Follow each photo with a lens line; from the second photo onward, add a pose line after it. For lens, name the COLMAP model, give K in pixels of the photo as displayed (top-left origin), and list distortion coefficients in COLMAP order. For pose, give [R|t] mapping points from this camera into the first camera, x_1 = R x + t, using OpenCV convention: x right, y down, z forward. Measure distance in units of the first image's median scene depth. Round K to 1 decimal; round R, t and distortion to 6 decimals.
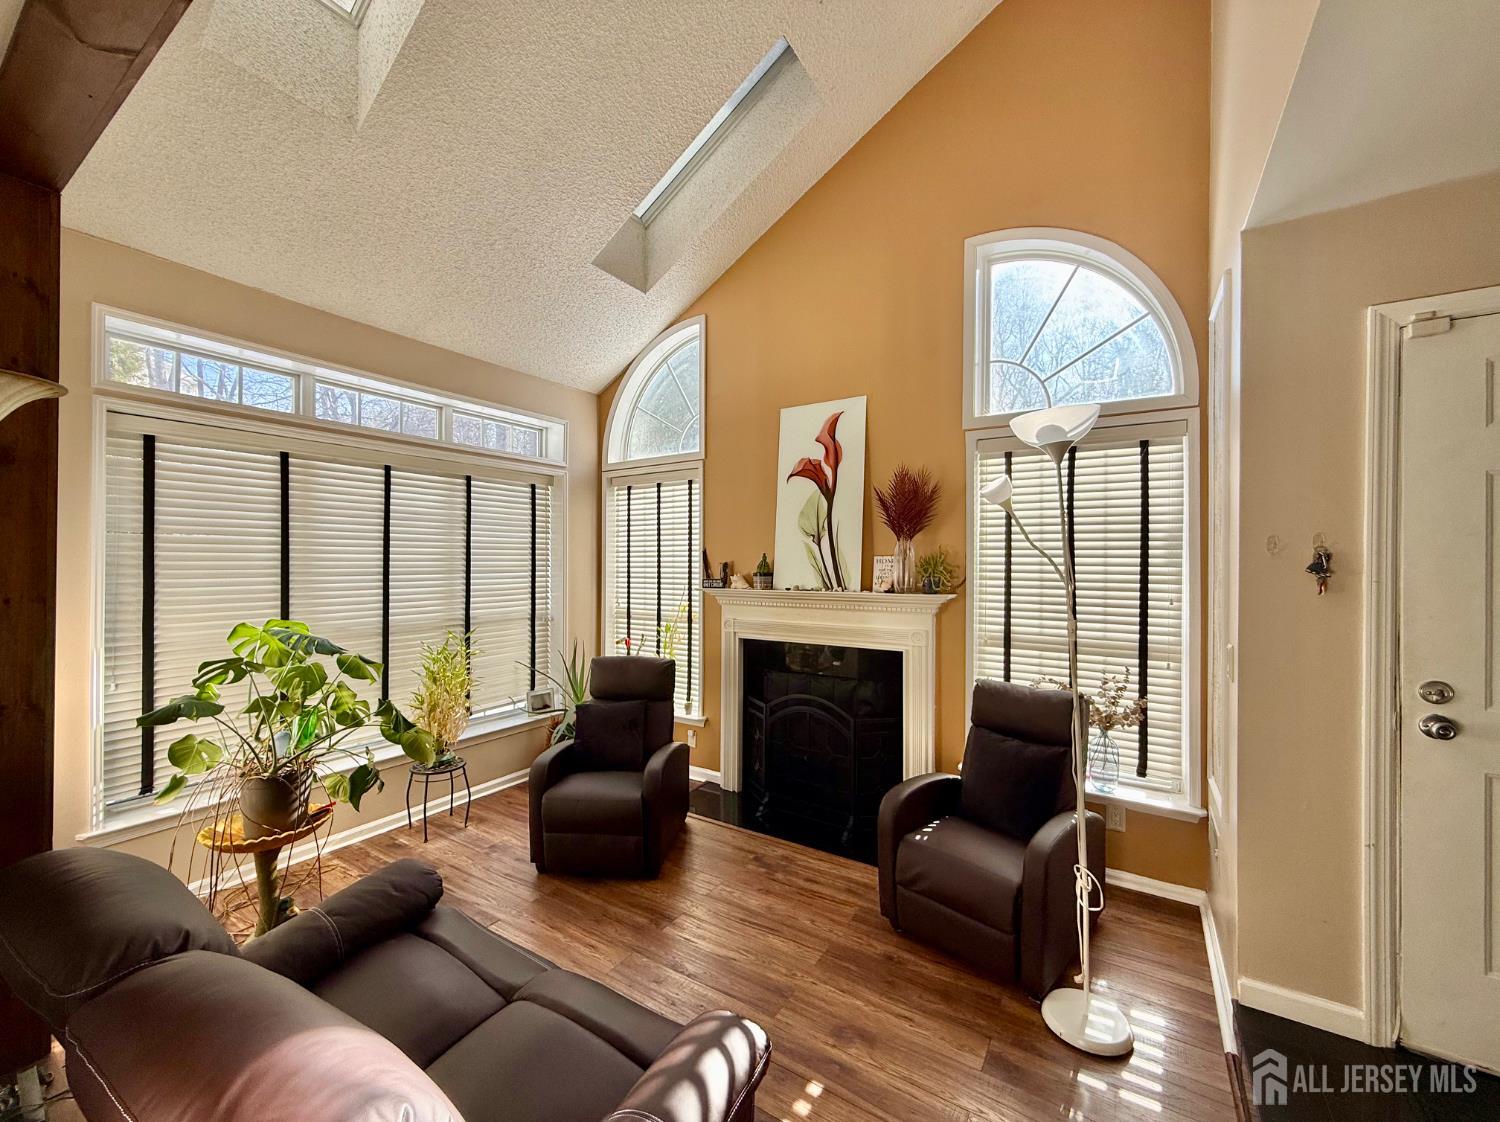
lens RADIAL K [[605.4, 0, 750.0], [0, 605.4, 561.0], [0, 0, 1]] dist [-0.000729, -0.000188]
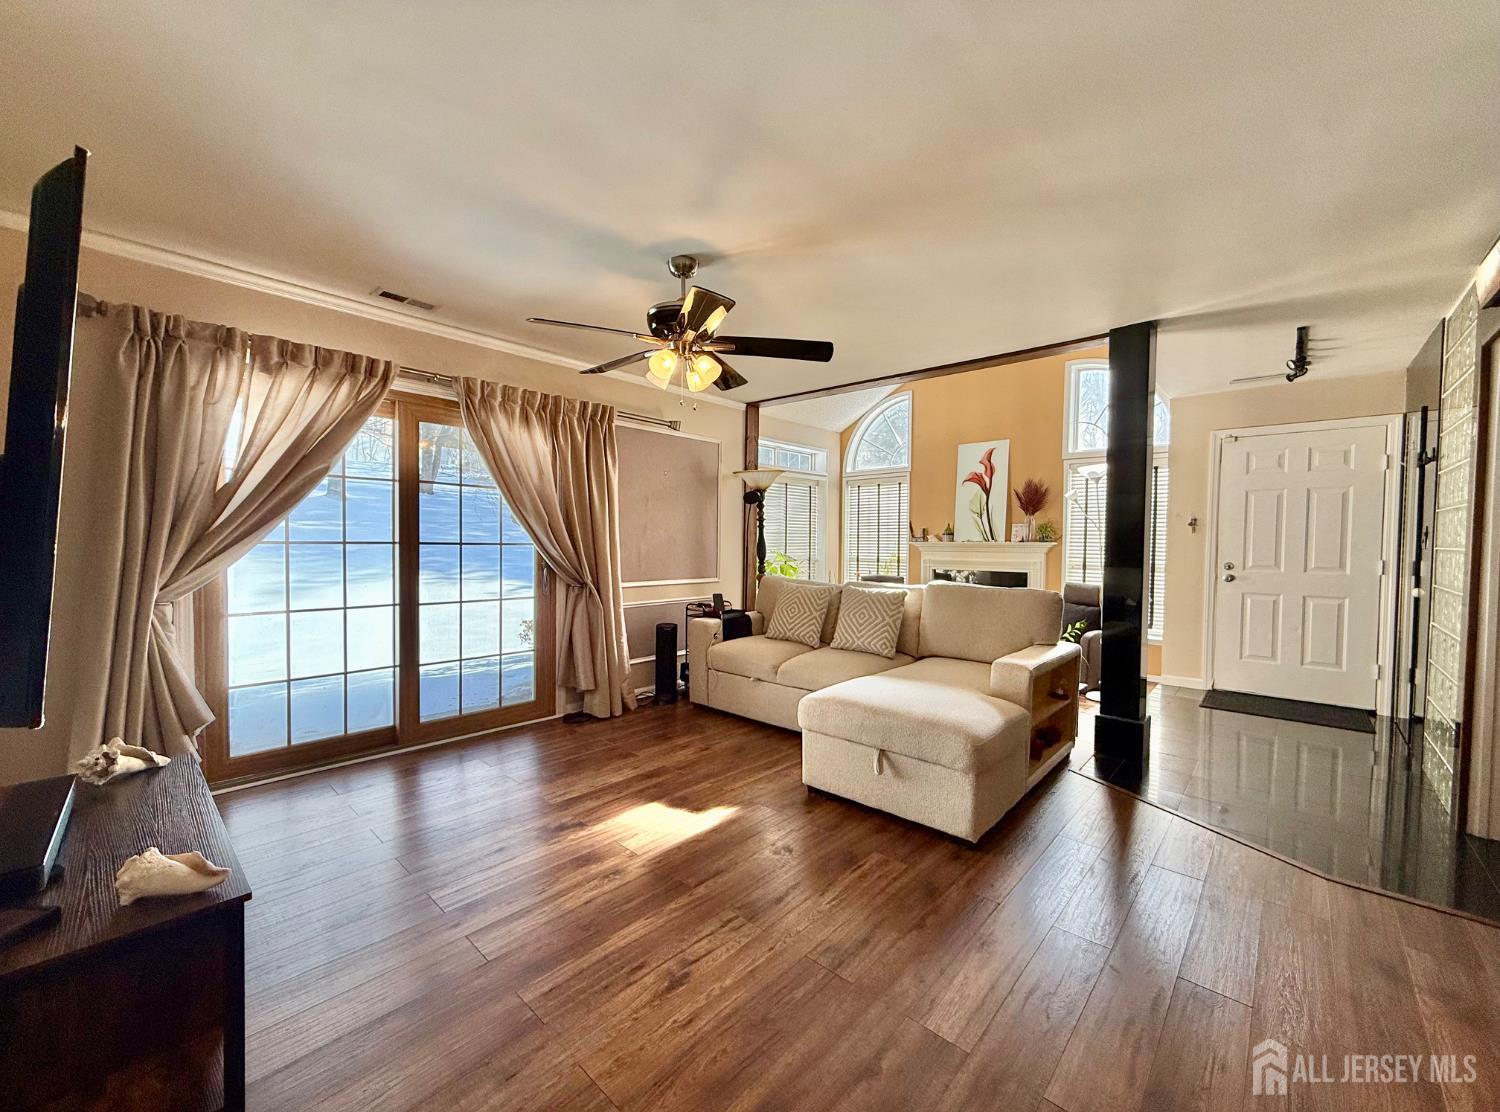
lens RADIAL K [[597.4, 0, 750.0], [0, 597.4, 556.0], [0, 0, 1]] dist [-0.001782, -0.000114]
pose [[0.985836, 0.010001, -0.167412, -0.284256], [-0.005696, 0.999641, 0.026174, 0.046417], [0.167613, -0.024849, 0.985540, -0.965414]]
